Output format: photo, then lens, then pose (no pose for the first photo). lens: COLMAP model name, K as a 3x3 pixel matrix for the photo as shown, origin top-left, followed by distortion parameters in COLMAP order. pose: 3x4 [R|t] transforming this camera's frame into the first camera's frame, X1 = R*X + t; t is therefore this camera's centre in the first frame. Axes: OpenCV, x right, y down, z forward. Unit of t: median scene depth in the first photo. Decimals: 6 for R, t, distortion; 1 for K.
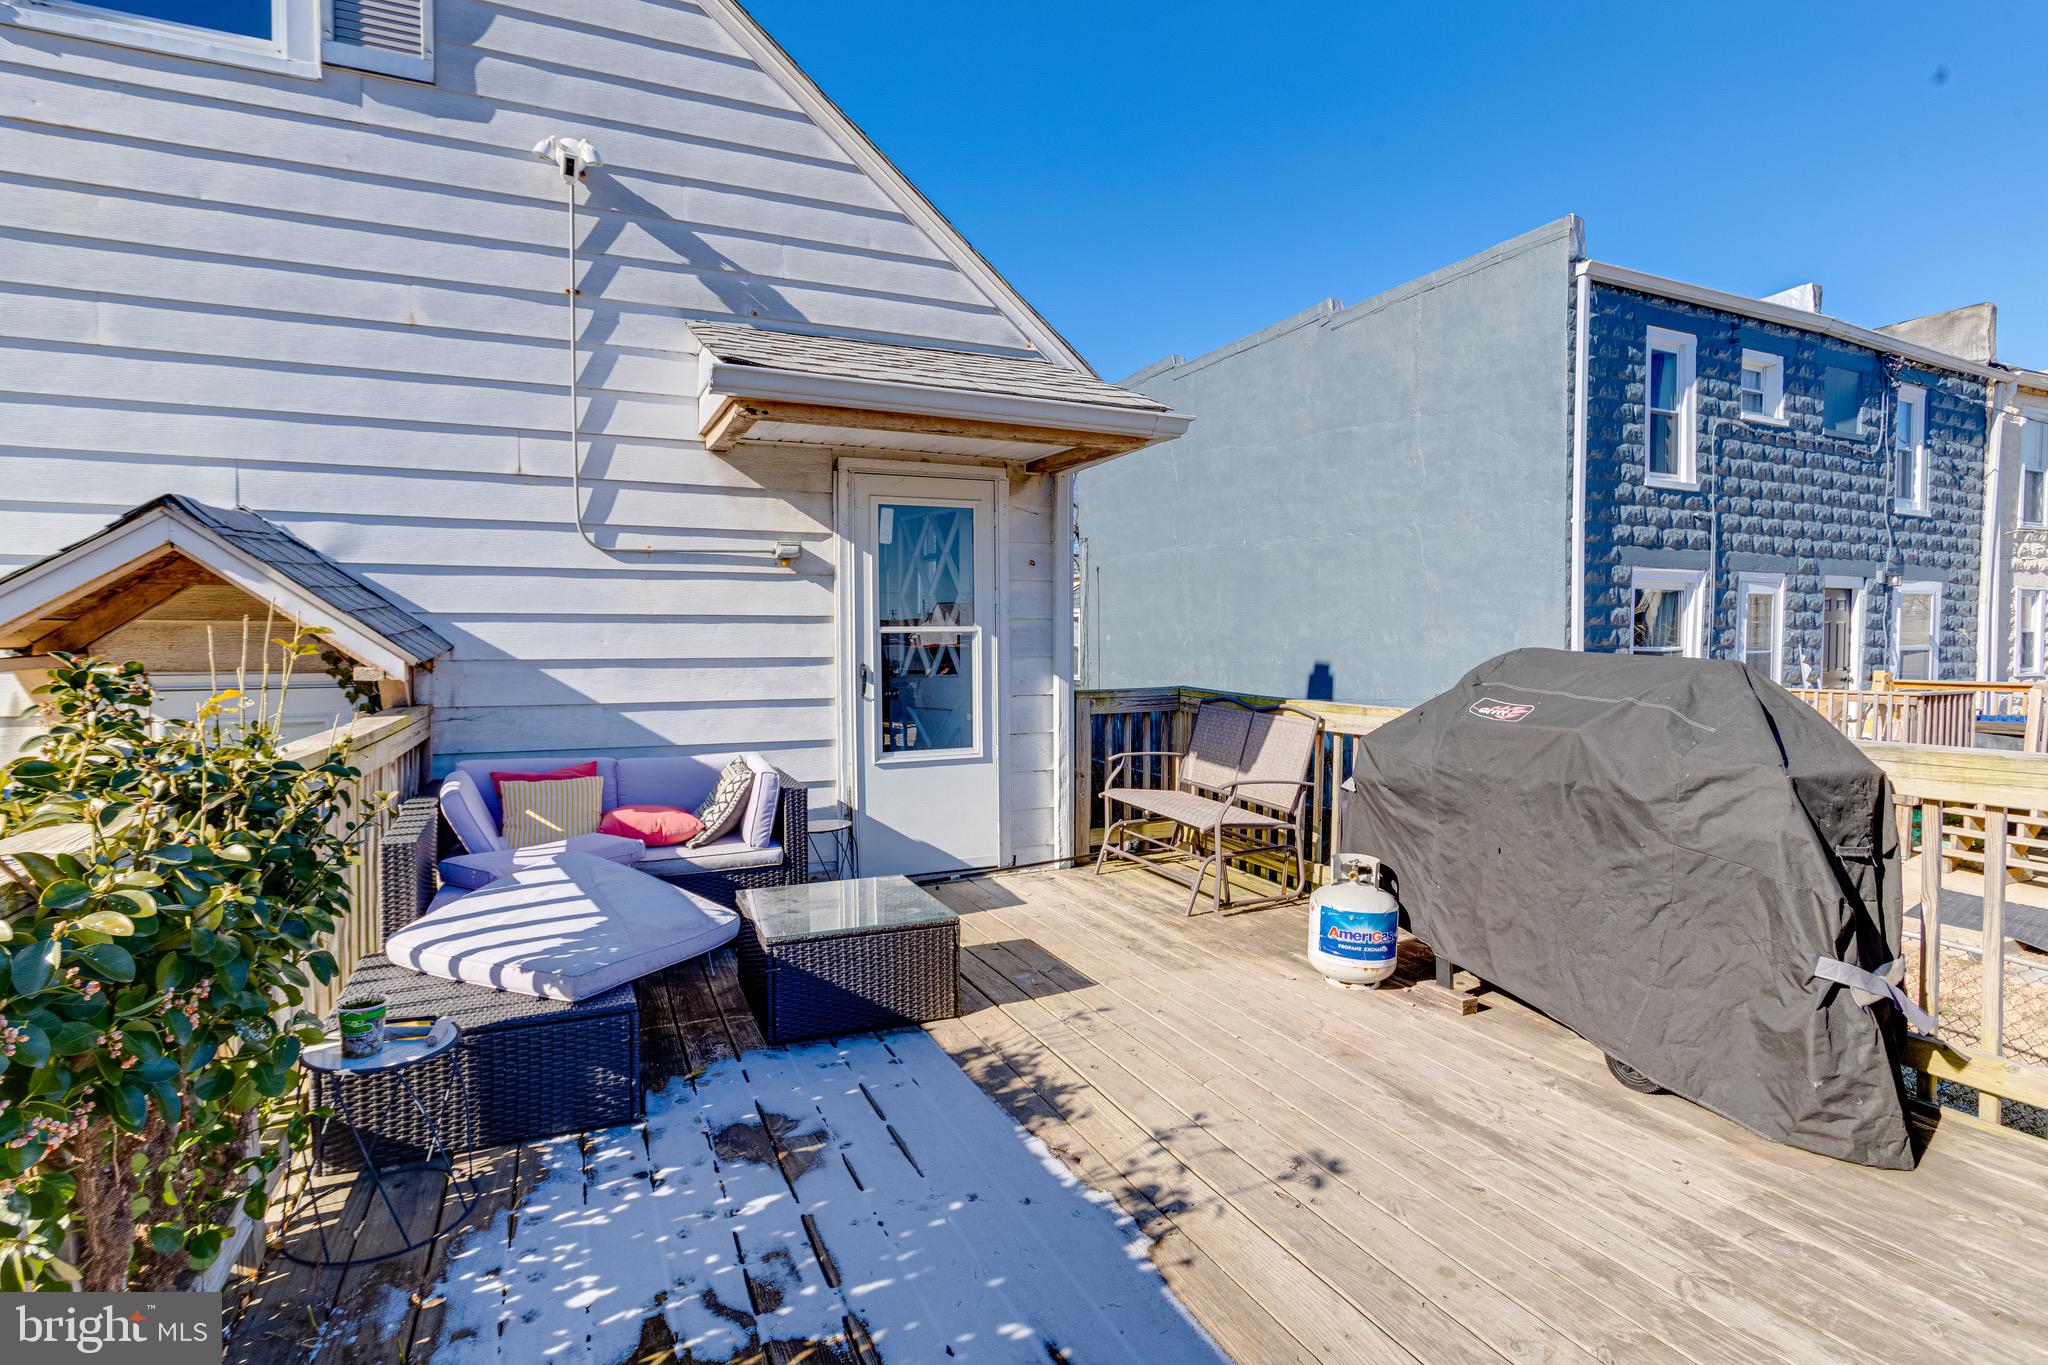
lens RADIAL K [[988.0, 0, 1007.2], [0, 988.0, 678.0], [0, 0, 1]] dist [-0.054955, 0.030114]
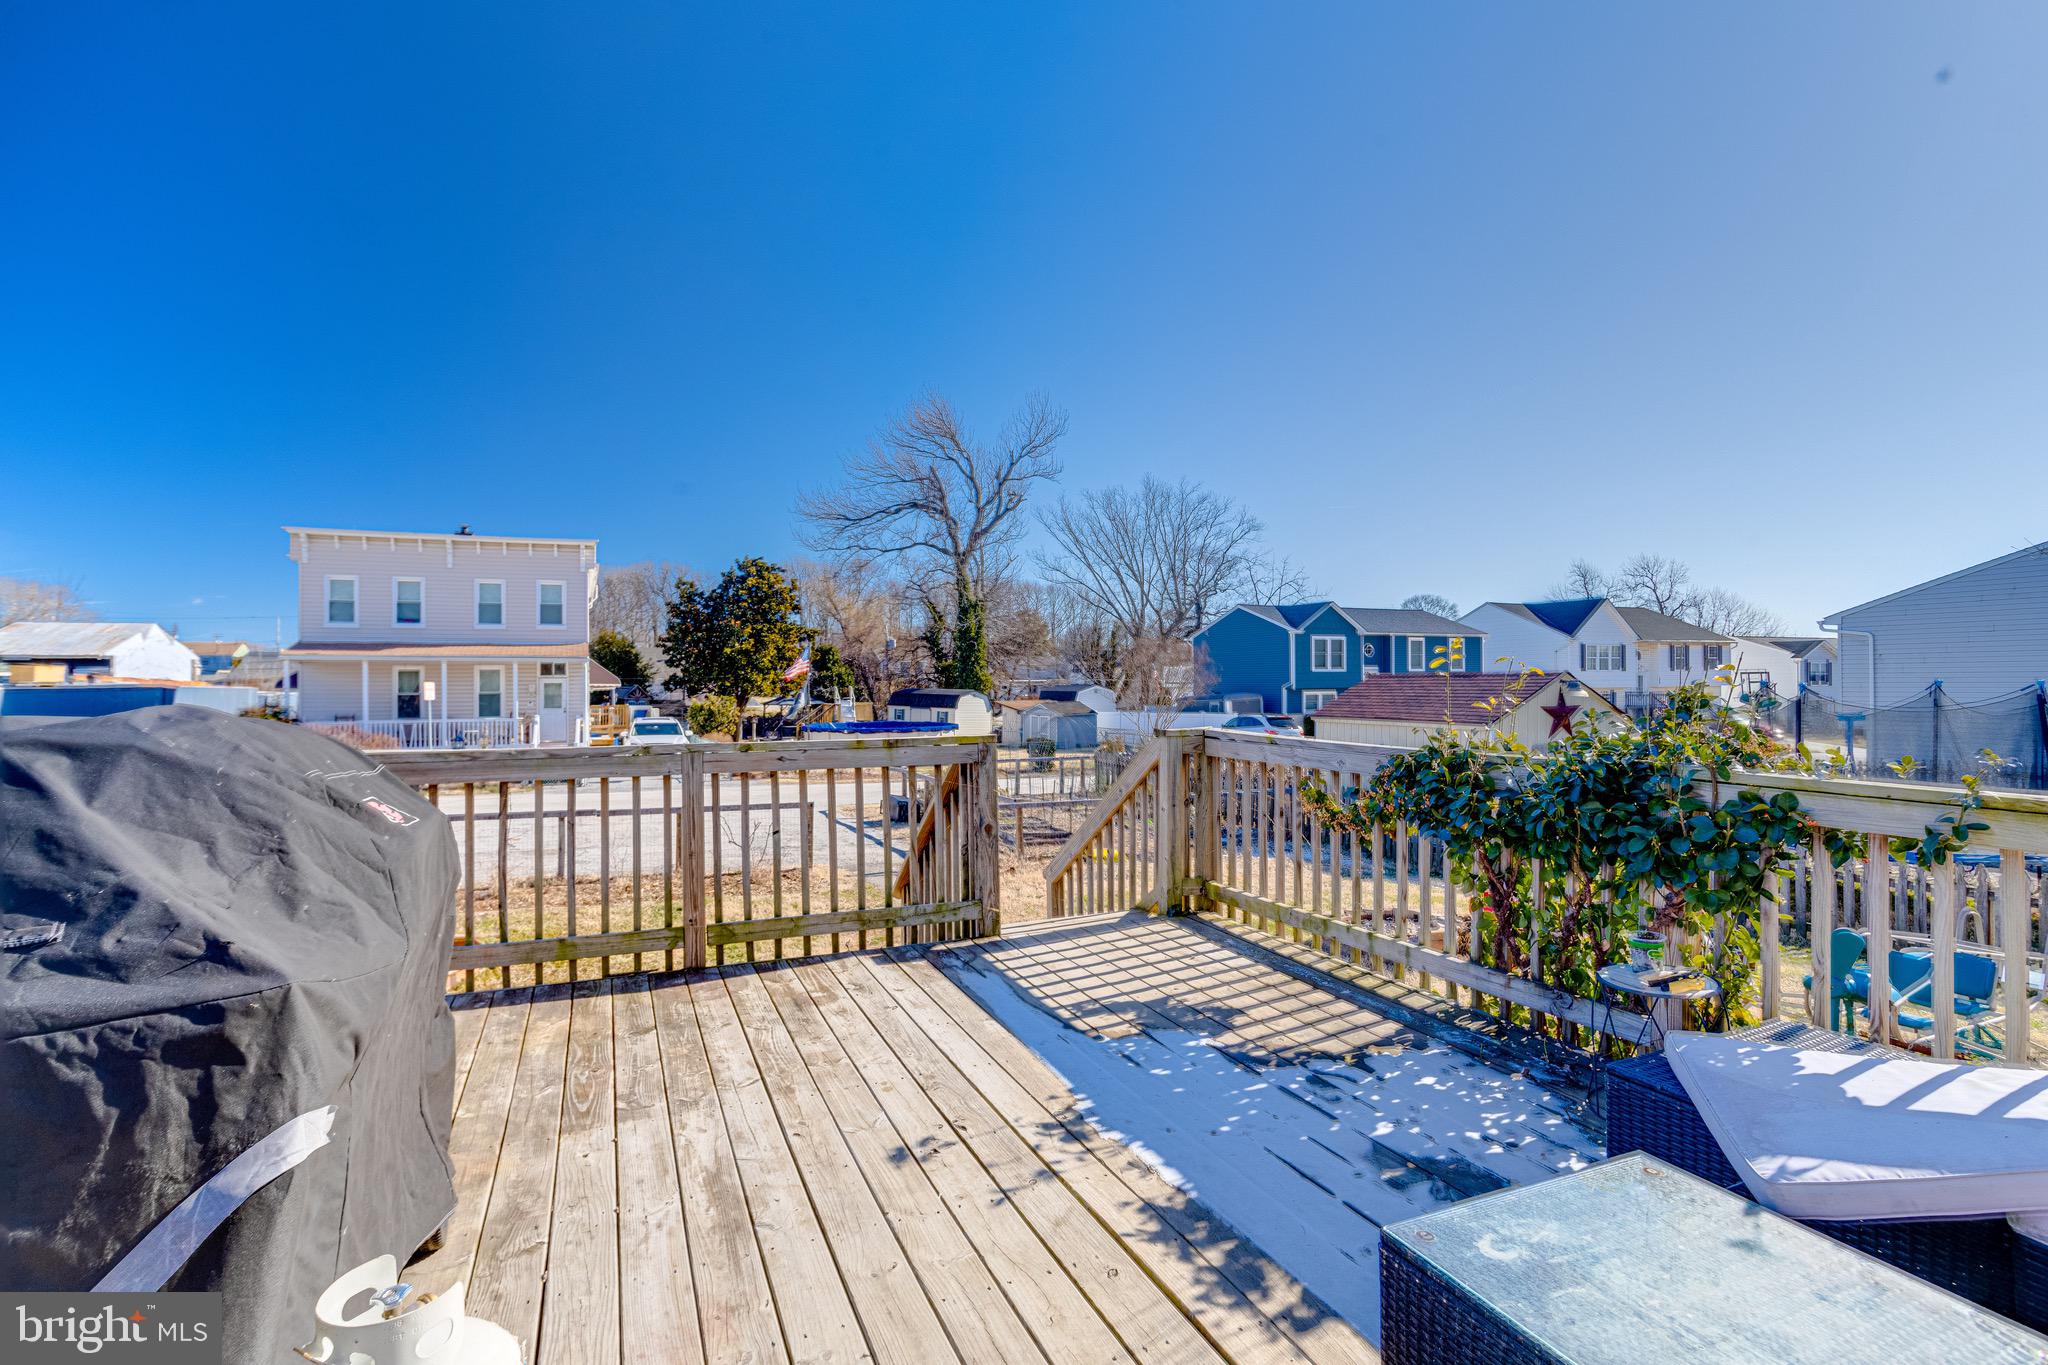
lens RADIAL K [[988.0, 0, 1007.2], [0, 988.0, 678.0], [0, 0, 1]] dist [-0.054955, 0.030114]
pose [[-0.999724, 0.007194, 0.022362, 0.086015], [0.008065, 0.999201, 0.039142, -0.039109], [-0.022063, 0.039311, -0.998983, 0.983417]]
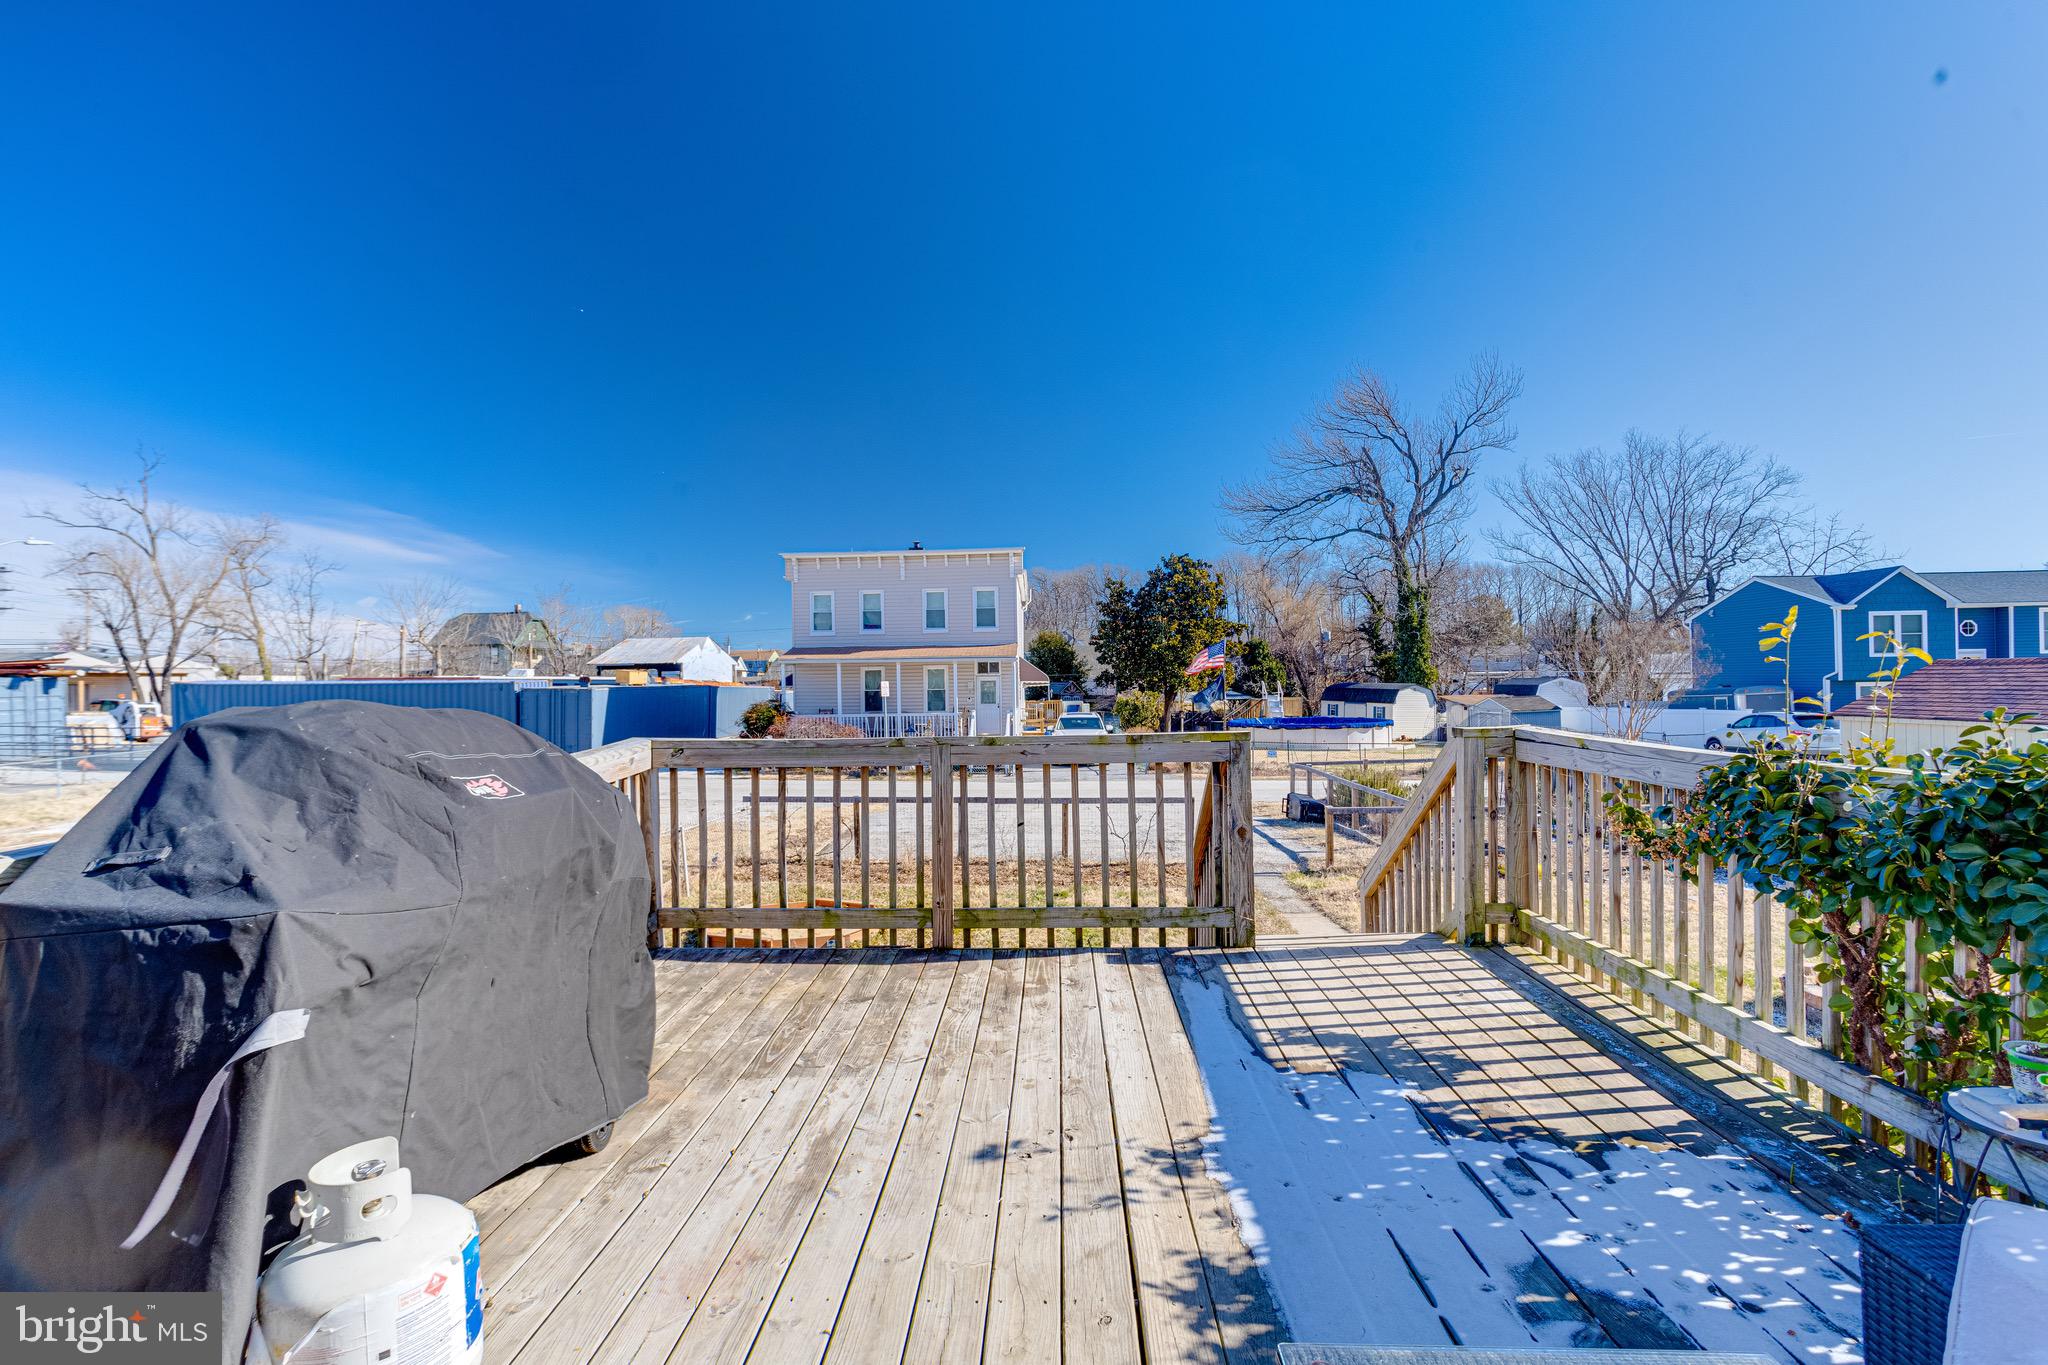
lens RADIAL K [[988.0, 0, 1007.2], [0, 988.0, 678.0], [0, 0, 1]] dist [-0.054955, 0.030114]
pose [[-0.893440, 0.016703, 0.448871, -0.087183], [0.035806, 0.998777, 0.034103, -0.033483], [-0.447753, 0.046541, -0.892945, 0.921348]]
